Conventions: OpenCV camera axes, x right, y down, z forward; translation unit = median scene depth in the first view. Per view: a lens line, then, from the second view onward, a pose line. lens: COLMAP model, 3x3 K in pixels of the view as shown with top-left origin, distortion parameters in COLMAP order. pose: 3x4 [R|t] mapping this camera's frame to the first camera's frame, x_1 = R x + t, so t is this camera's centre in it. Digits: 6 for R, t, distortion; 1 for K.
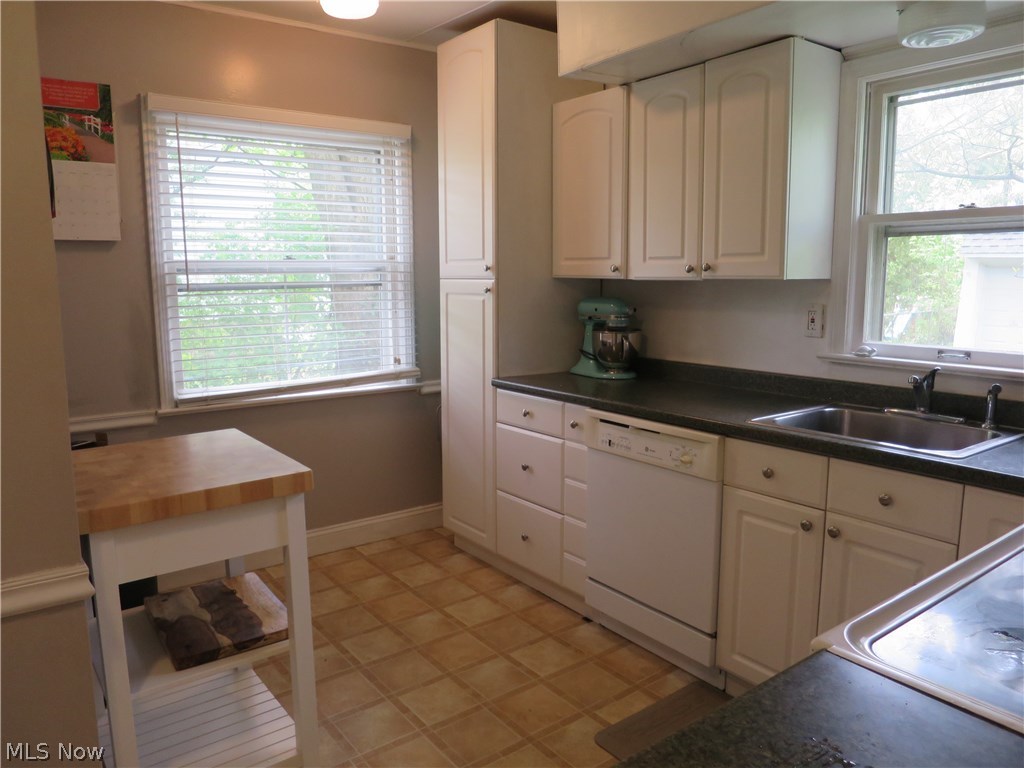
lens RADIAL K [[736.7, 0, 510.4], [0, 736.7, 382.4], [0, 0, 1]] dist [-0.032375, -0.001349]
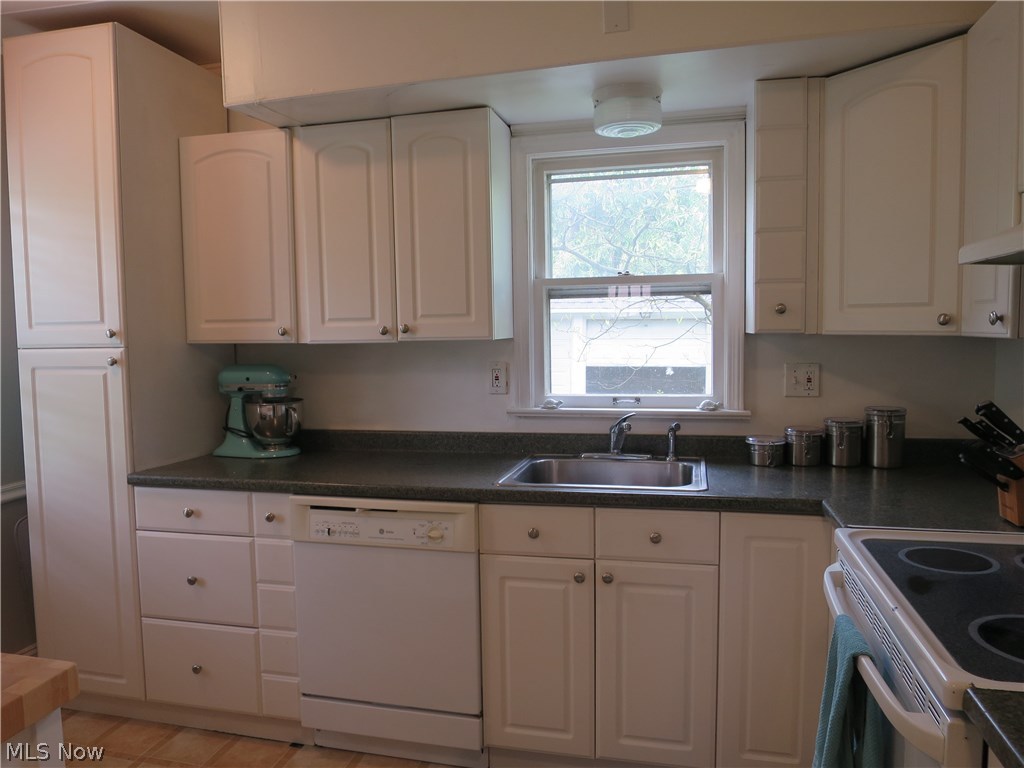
lens RADIAL K [[736.7, 0, 510.2], [0, 736.7, 385.2], [0, 0, 1]] dist [-0.032375, -0.001349]
pose [[0.776060, -0.060443, 0.627756, -0.224220], [0.106754, 0.993622, -0.036304, -0.033655], [-0.621558, 0.095190, 0.777563, 0.172975]]
